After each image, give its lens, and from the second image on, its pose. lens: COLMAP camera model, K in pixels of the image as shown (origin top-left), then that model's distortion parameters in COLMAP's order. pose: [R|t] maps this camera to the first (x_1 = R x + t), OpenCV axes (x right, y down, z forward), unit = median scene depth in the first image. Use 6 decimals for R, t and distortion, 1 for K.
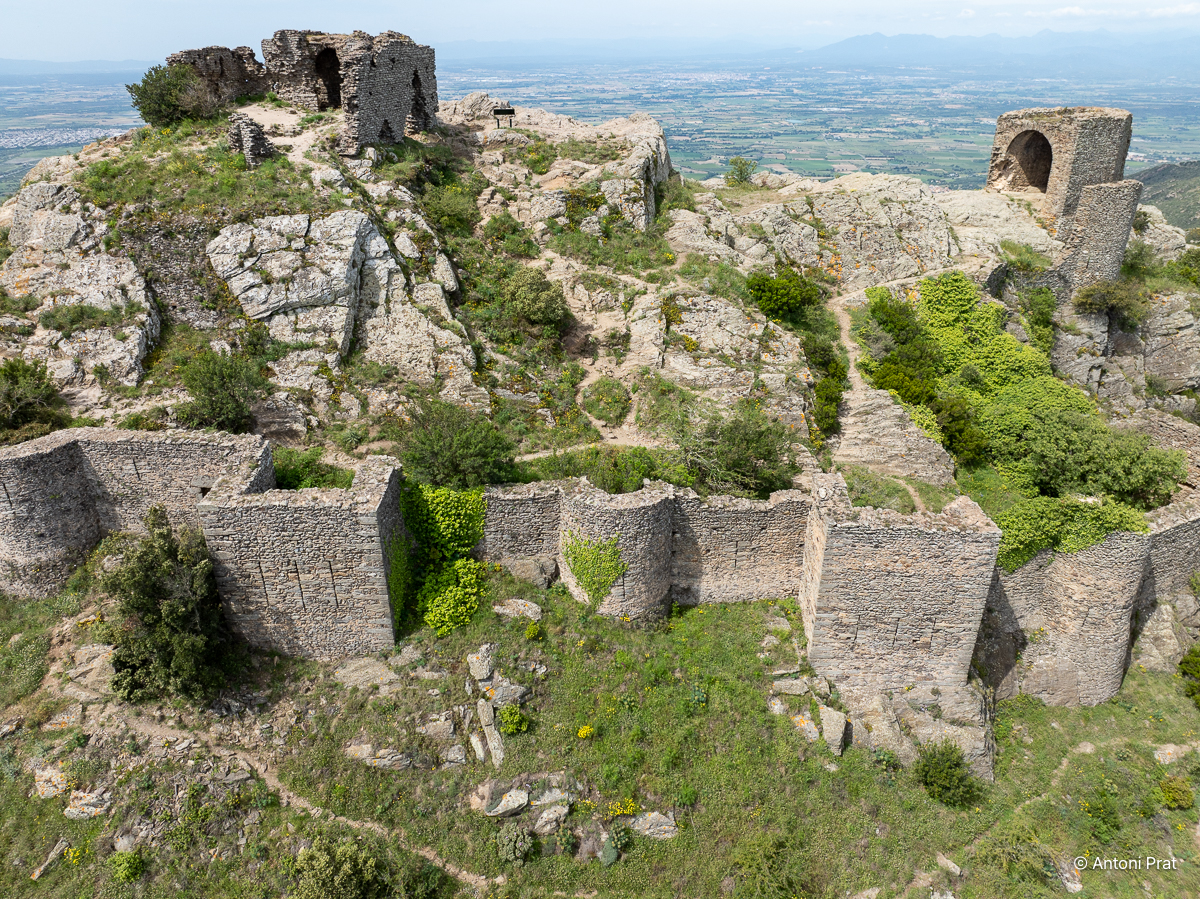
lens RADIAL K [[842.8, 0, 602.3], [0, 842.8, 445.5], [0, 0, 1]] dist [-0.044595, 0.012513]
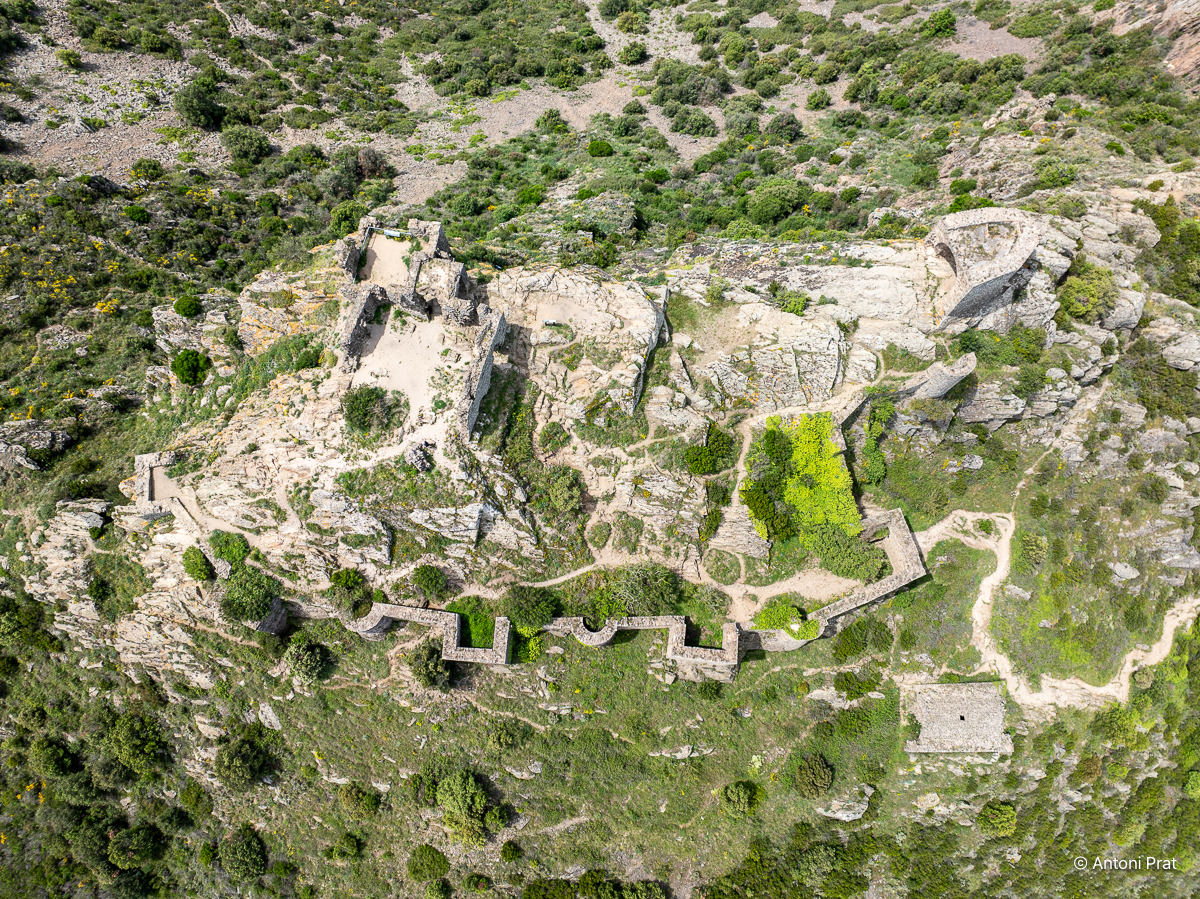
lens RADIAL K [[837.9, 0, 597.0], [0, 837.9, 444.0], [0, 0, 1]] dist [-0.031488, 0.003484]
pose [[0.996071, 0.087080, -0.016109, 0.014354], [-0.045514, 0.659432, 0.750386, -1.855266], [0.075967, -0.746704, 0.660804, -0.208354]]
